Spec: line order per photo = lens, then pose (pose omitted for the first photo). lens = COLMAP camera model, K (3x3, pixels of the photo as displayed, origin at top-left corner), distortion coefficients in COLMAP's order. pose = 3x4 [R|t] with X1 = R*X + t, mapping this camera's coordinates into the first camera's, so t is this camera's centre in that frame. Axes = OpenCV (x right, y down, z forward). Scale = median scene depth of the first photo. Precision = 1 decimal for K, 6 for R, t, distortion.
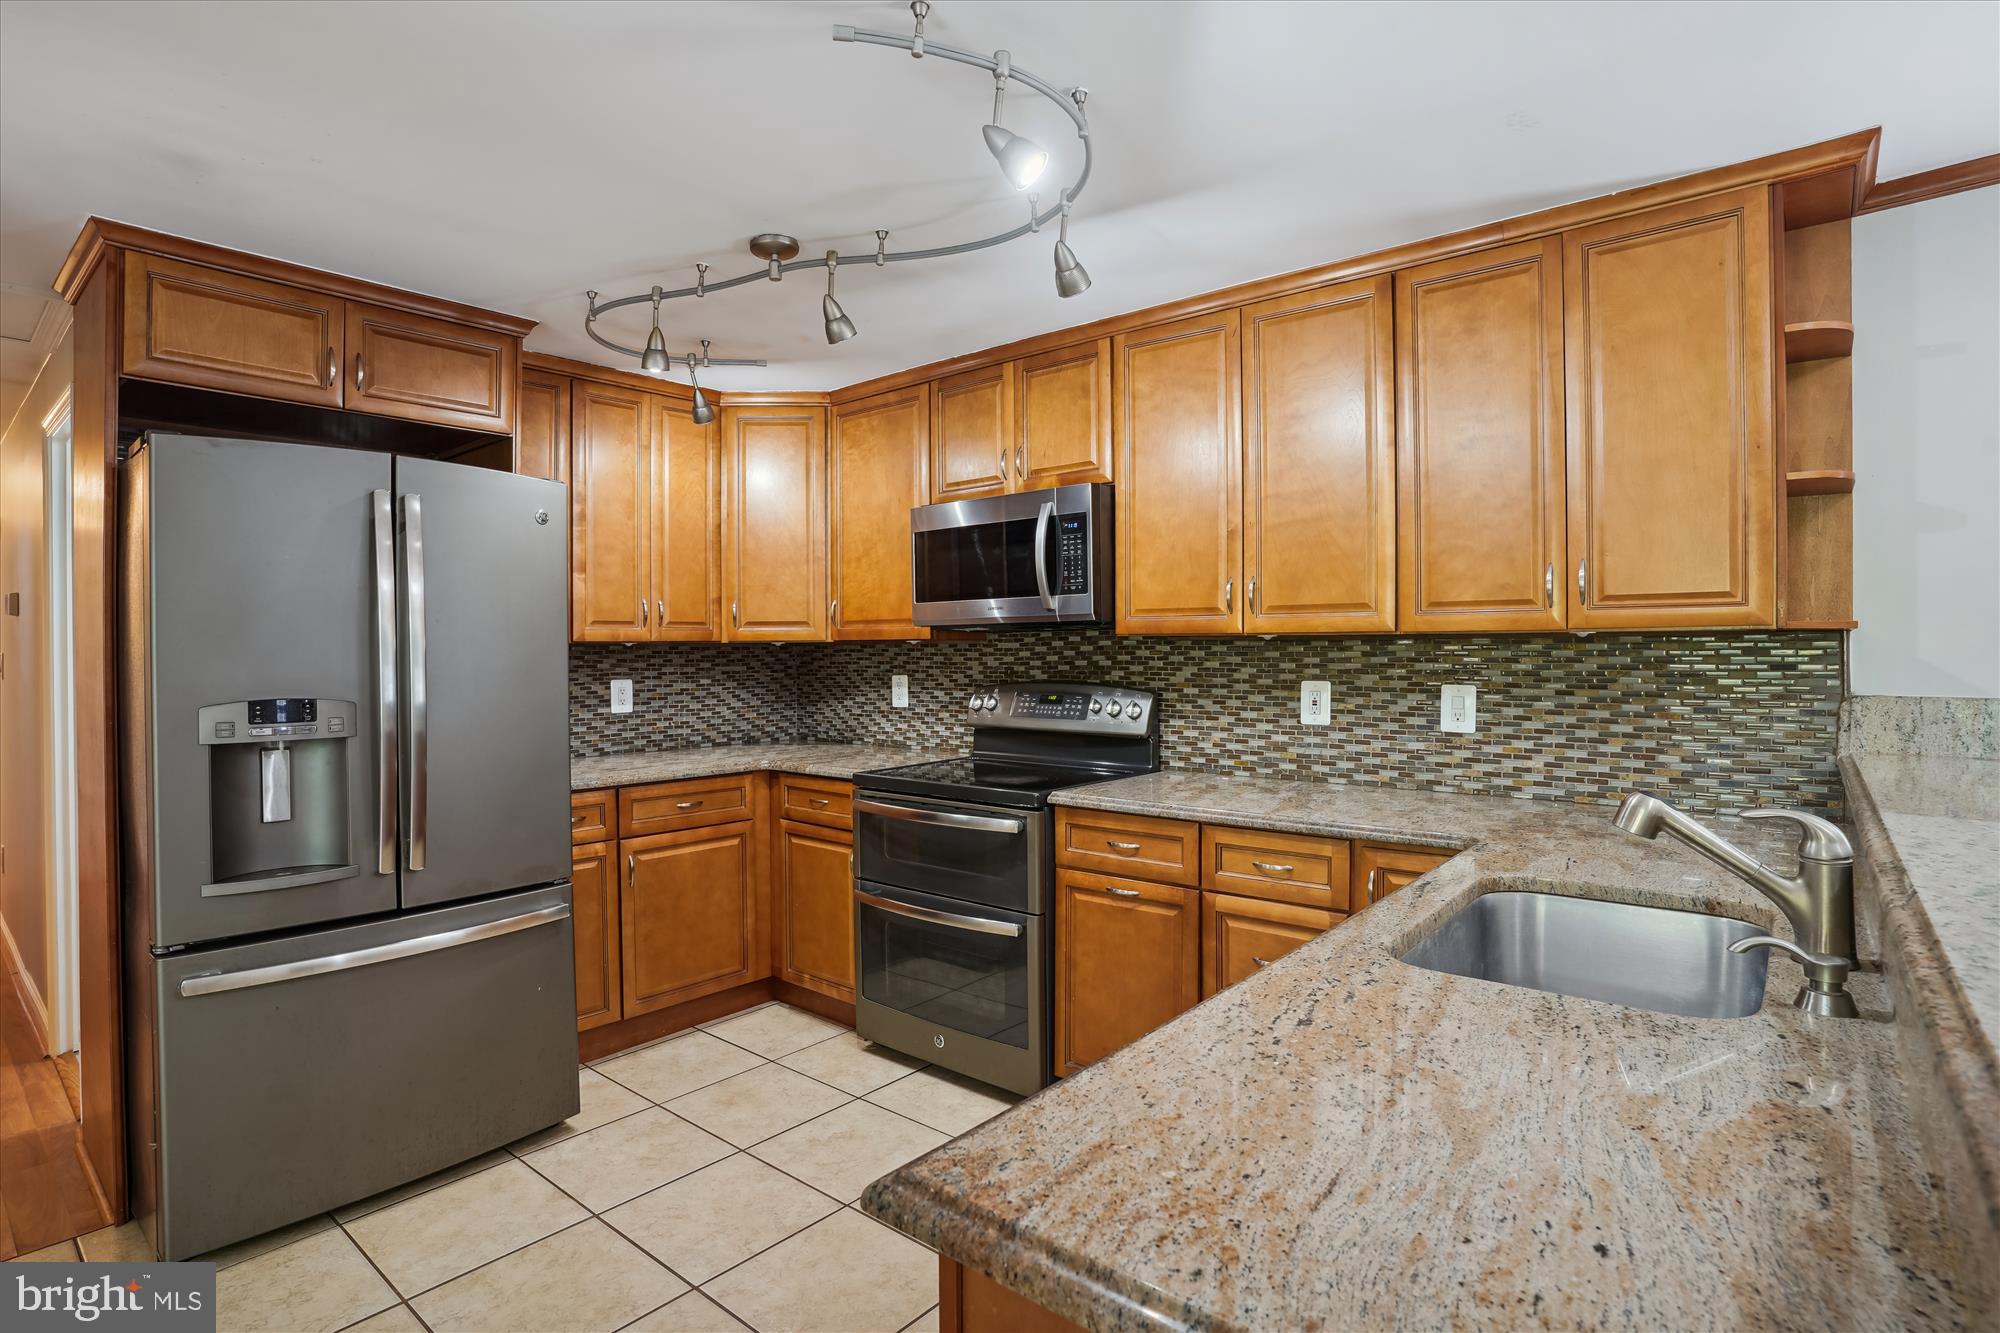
lens RADIAL K [[1001.0, 0, 939.7], [0, 1001.0, 665.3], [0, 0, 1]] dist [-0.058566, -0.000172]
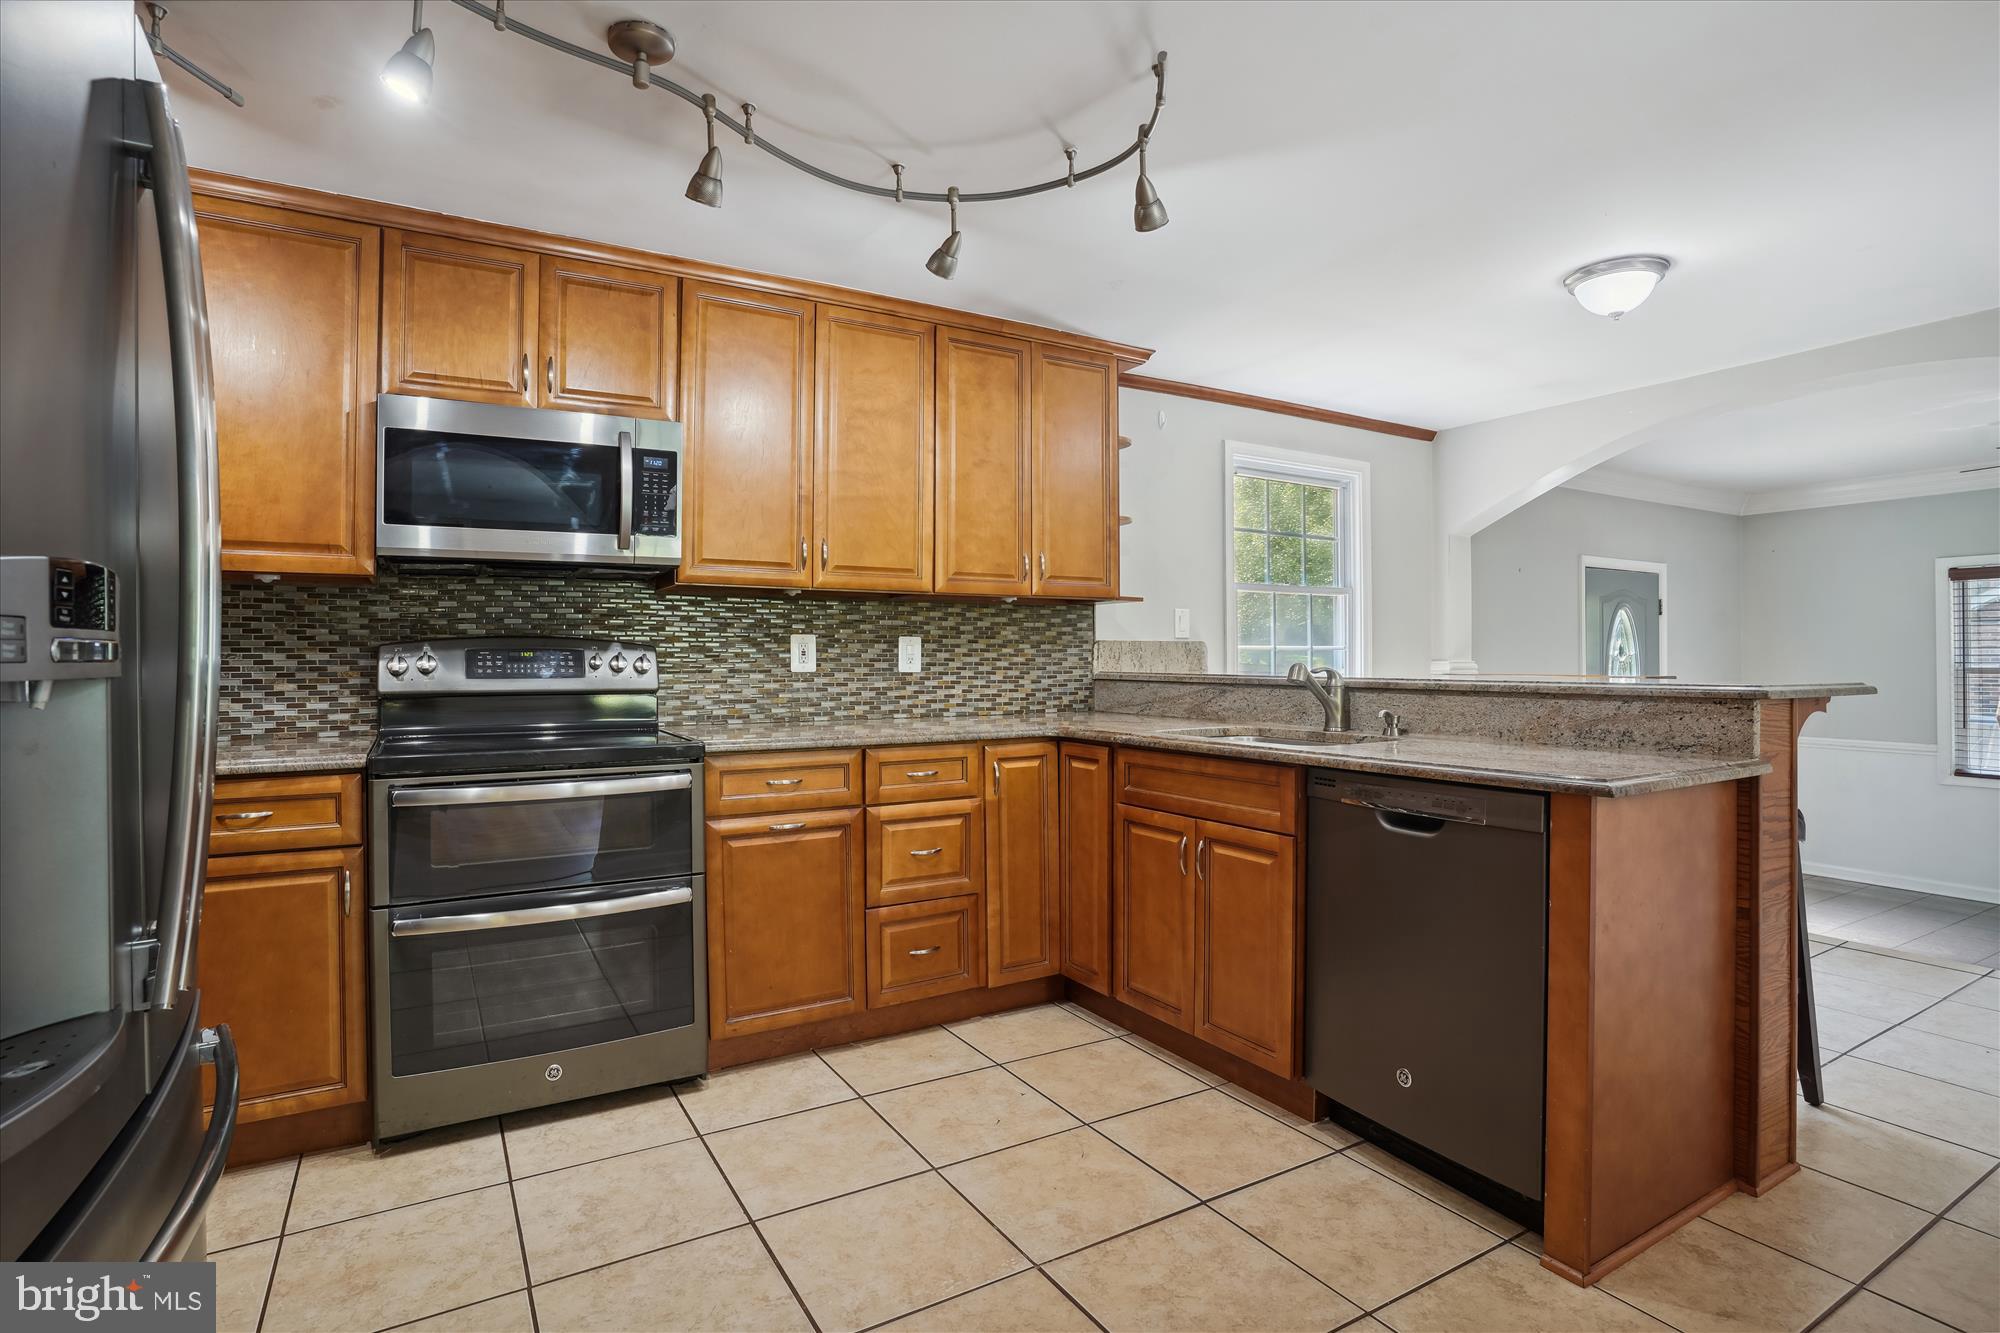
lens RADIAL K [[1001.9, 0, 993.7], [0, 1001.9, 654.5], [0, 0, 1]] dist [-0.059338, 0.022014]
pose [[0.306971, 0.010646, 0.951659, -0.713463], [0.015214, 0.999755, -0.016092, 0.065366], [-0.951597, 0.019418, 0.306734, 0.453783]]
